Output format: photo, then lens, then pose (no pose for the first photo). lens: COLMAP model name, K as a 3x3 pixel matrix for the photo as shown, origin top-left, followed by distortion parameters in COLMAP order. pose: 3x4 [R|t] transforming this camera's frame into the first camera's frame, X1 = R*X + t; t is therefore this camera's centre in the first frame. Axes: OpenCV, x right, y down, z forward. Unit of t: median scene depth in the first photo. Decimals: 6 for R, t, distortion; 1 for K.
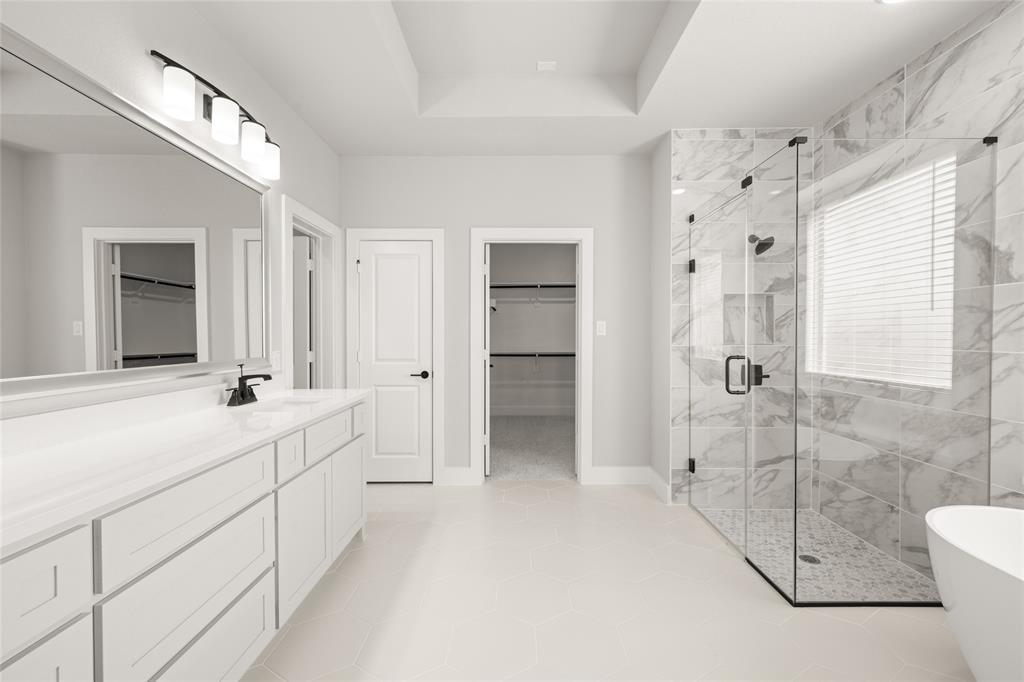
lens RADIAL K [[404.6, 0, 514.4], [0, 404.6, 339.3], [0, 0, 1]] dist [0.000725, 0.000366]
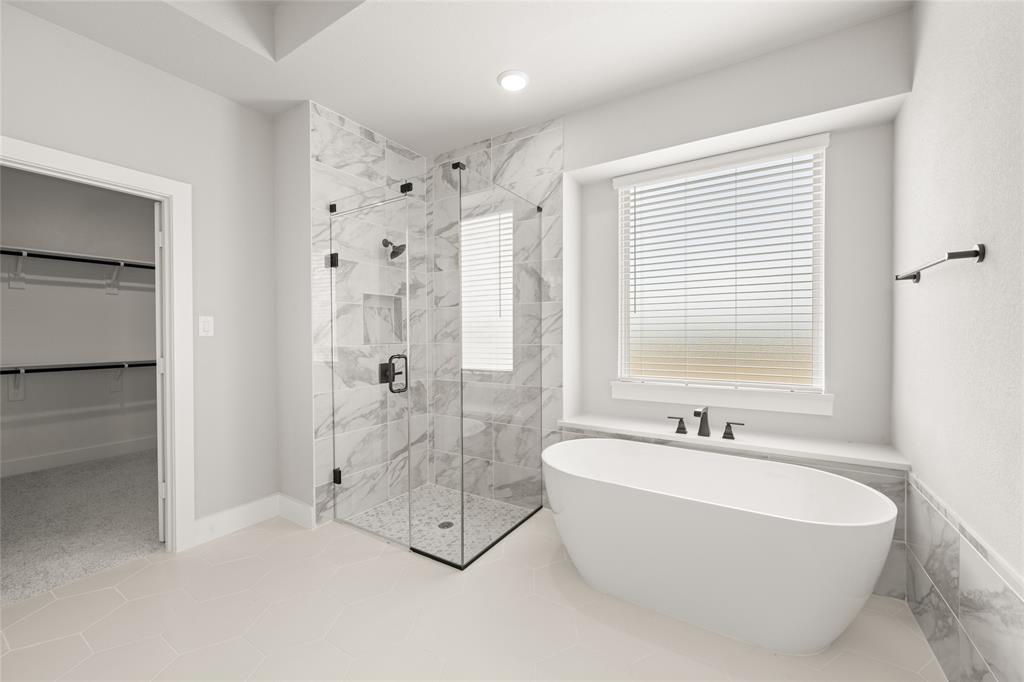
lens RADIAL K [[404.6, 0, 514.4], [0, 404.6, 339.3], [0, 0, 1]] dist [0.000725, 0.000366]
pose [[0.529343, -0.012962, 0.848309, -0.128239], [0.013450, 0.999886, 0.006885, -0.001673], [-0.848301, 0.007765, 0.529457, 0.167434]]
